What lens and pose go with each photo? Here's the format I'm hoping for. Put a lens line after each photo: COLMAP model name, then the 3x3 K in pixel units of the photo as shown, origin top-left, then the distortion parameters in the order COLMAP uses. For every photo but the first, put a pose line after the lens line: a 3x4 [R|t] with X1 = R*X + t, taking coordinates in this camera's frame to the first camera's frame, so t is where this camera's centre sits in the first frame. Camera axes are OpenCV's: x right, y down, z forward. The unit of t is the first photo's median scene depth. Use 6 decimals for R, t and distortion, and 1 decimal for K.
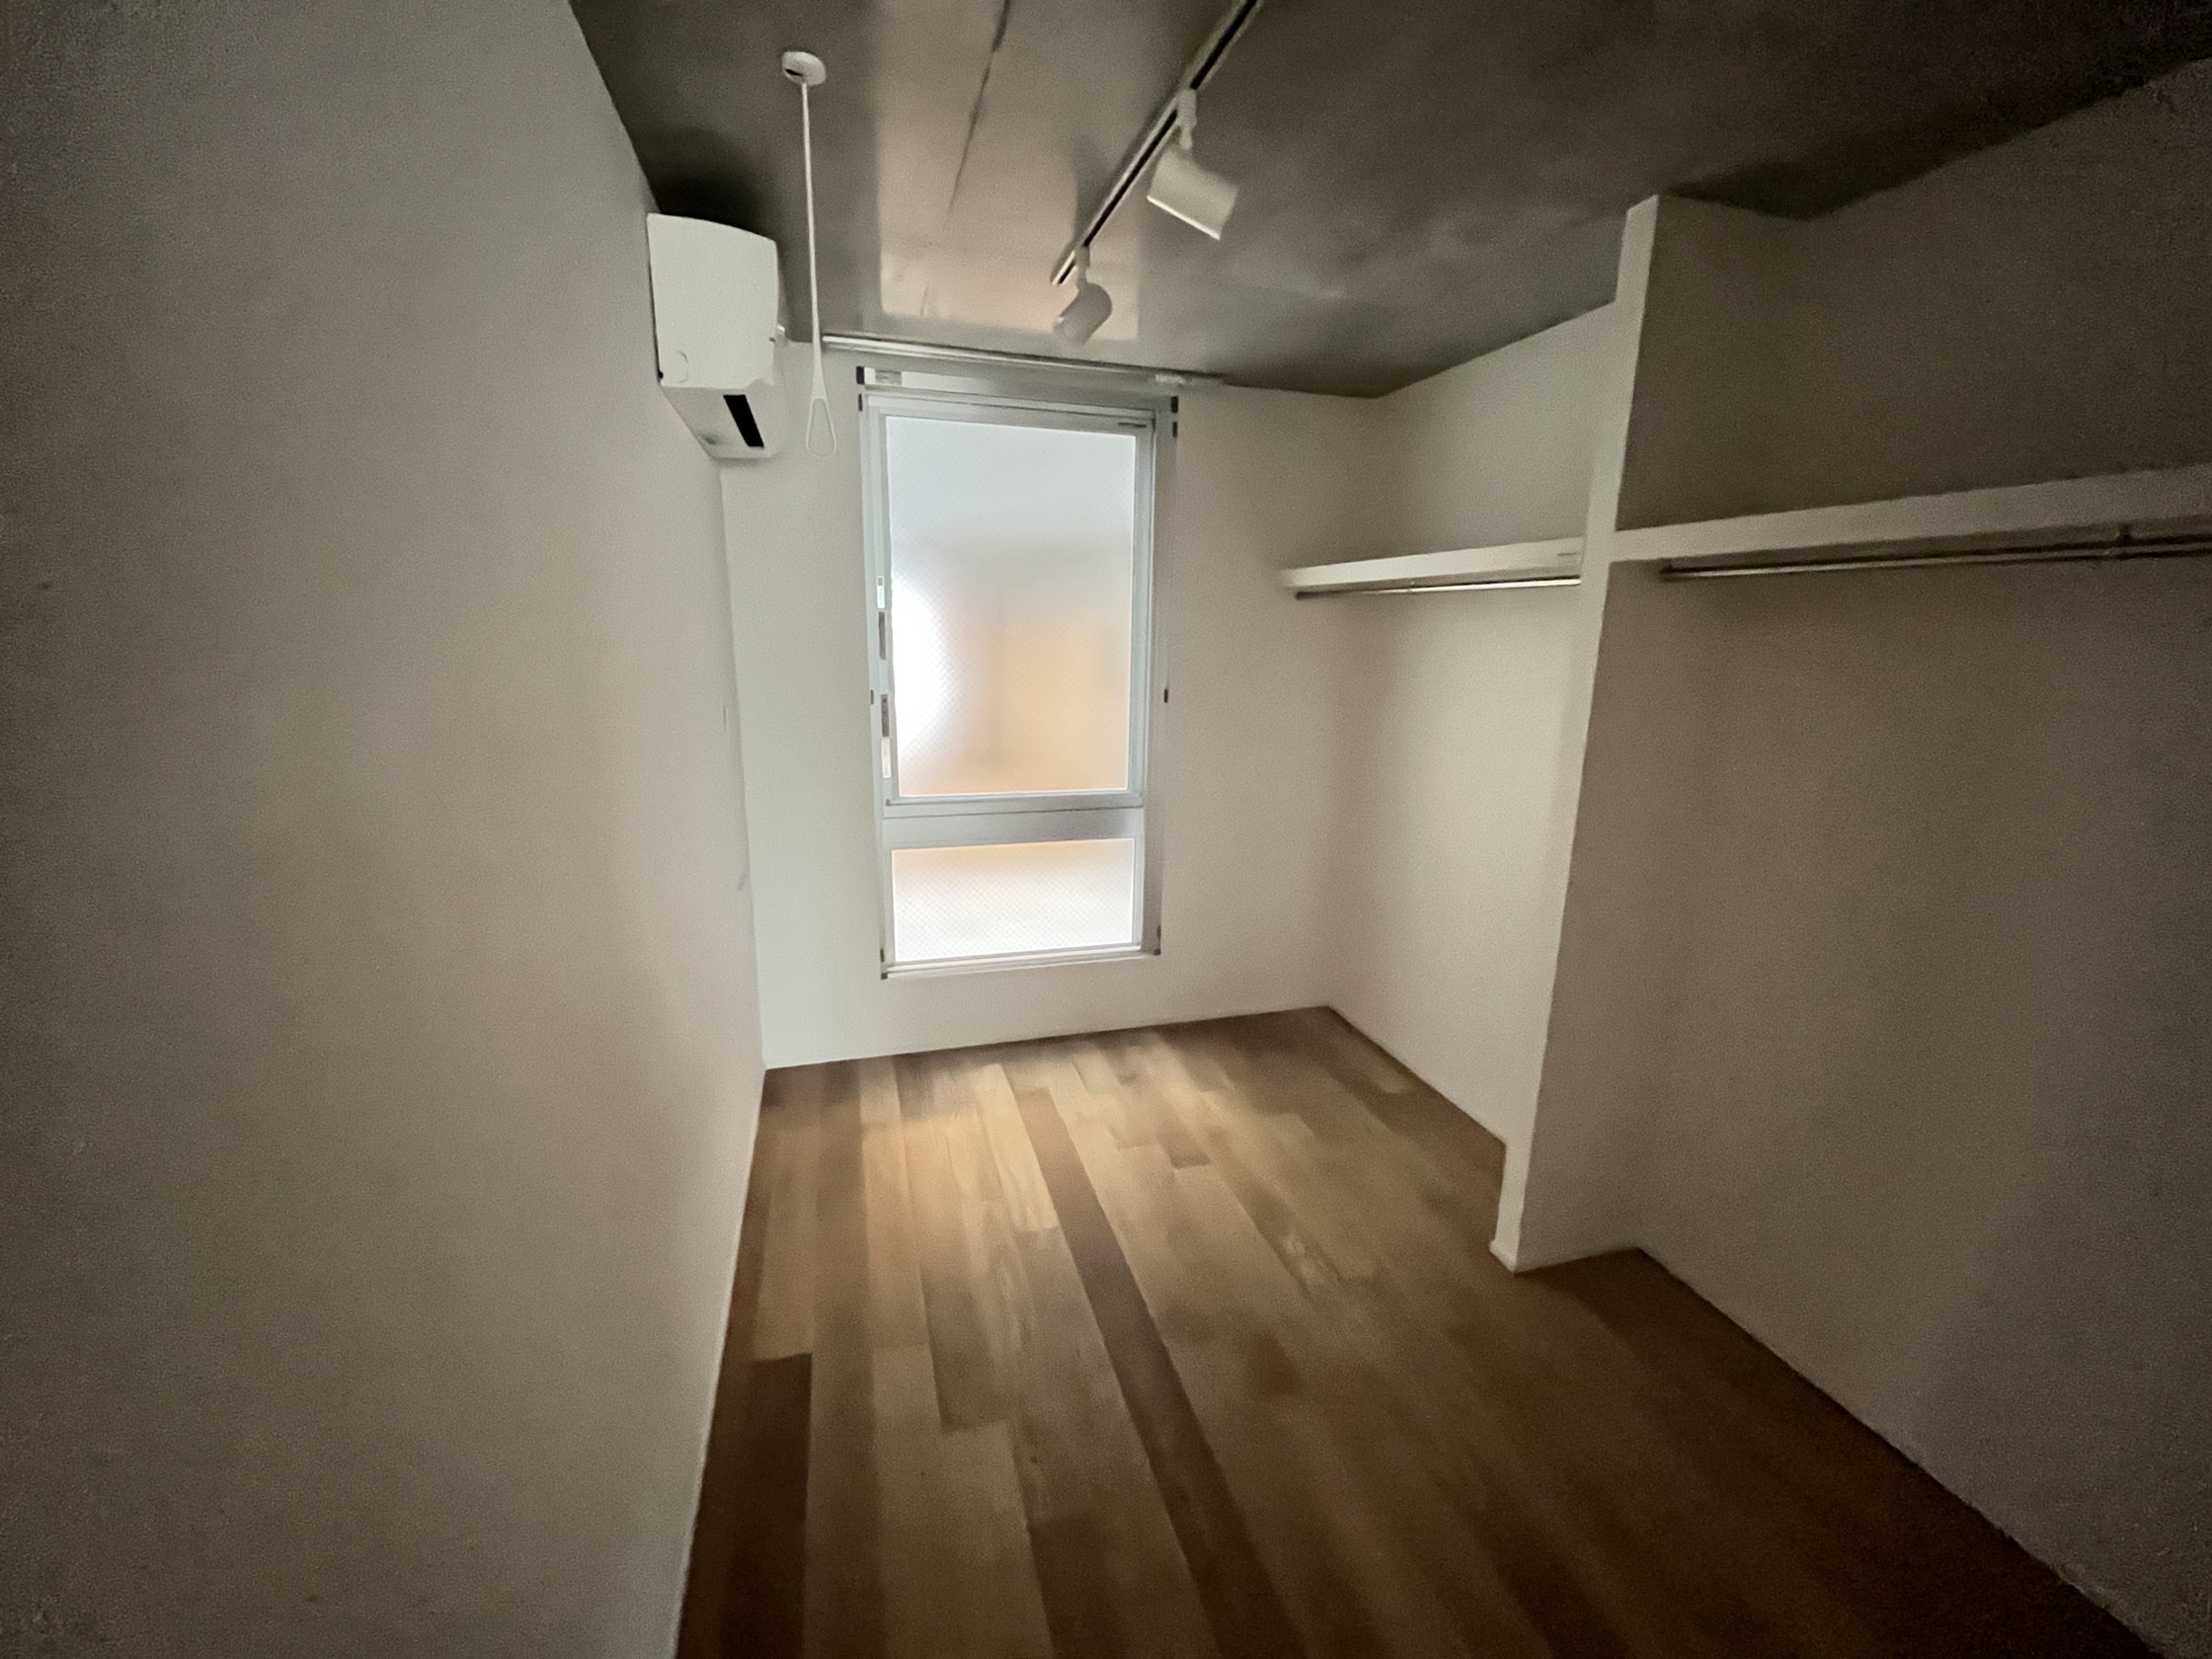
lens RADIAL K [[899.4, 0, 1106.0], [0, 899.4, 829.5], [0, 0, 1]] dist [-0.009490, 0.006134]
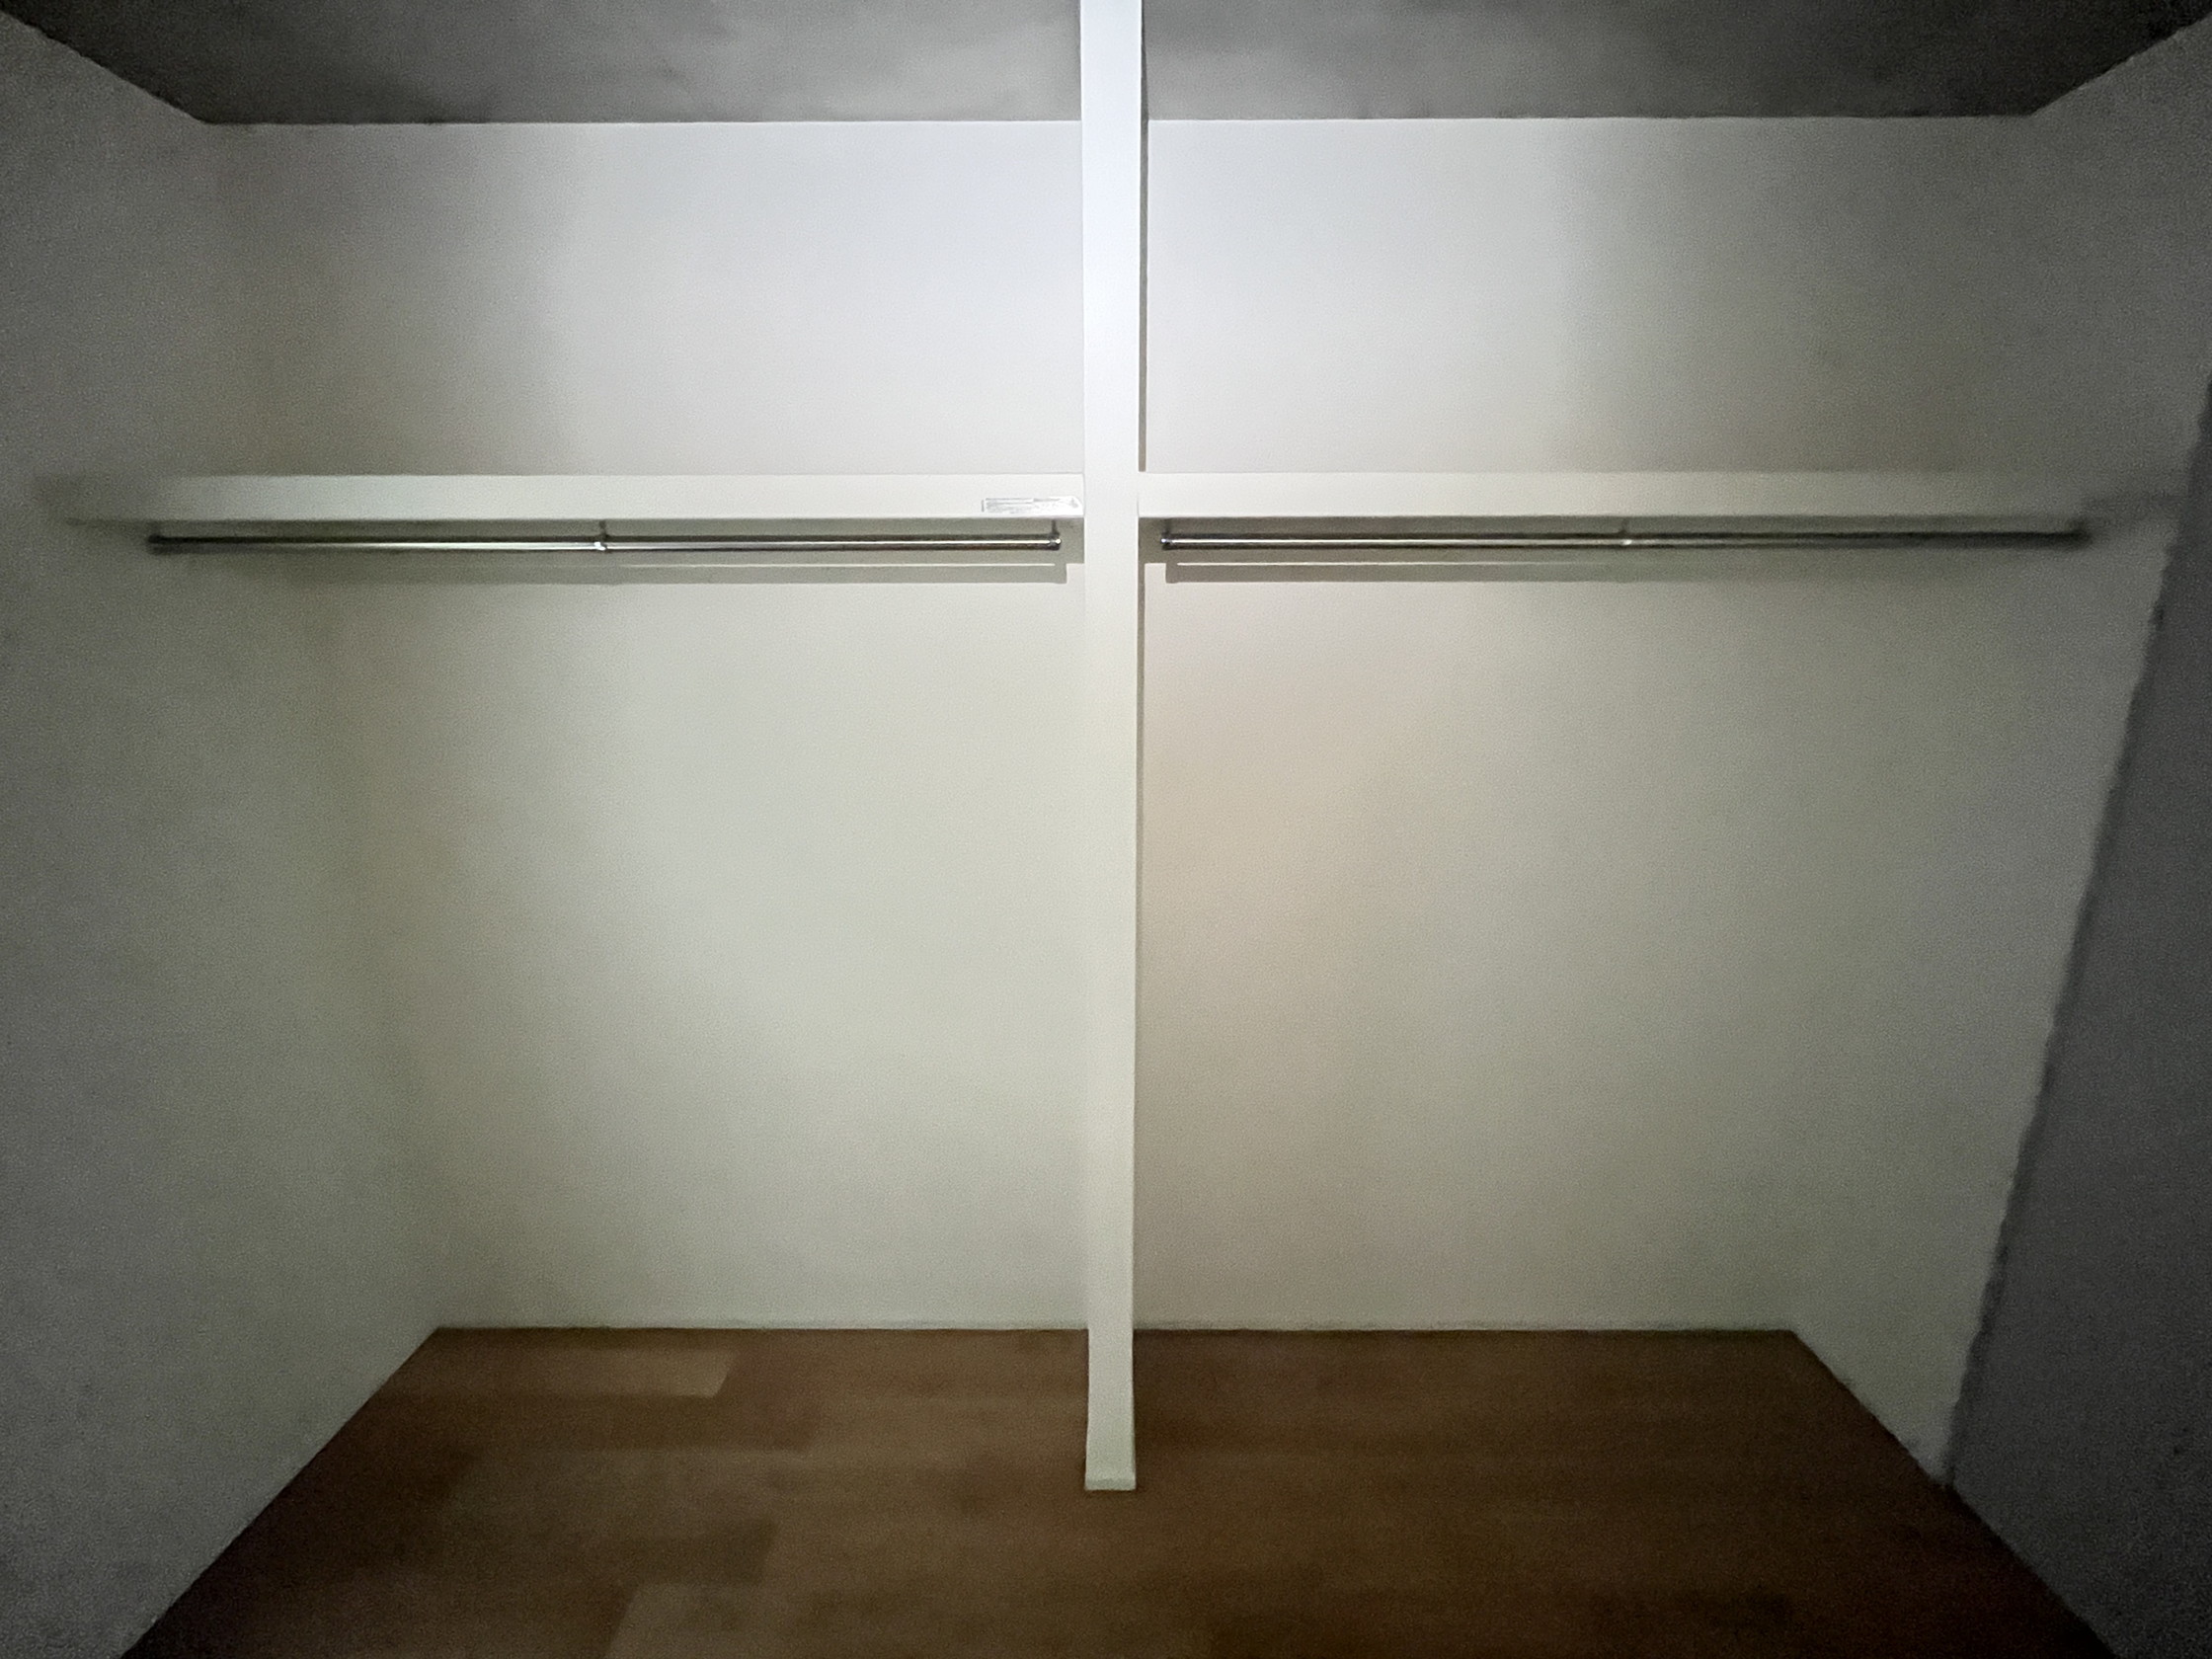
lens RADIAL K [[899.4, 0, 1106.0], [0, 899.4, 829.5], [0, 0, 1]] dist [-0.009490, 0.006134]
pose [[0.268001, -0.240121, 0.933015, -0.085610], [0.219396, 0.958208, 0.183585, -0.119329], [-0.938105, 0.155499, 0.309482, 0.504191]]
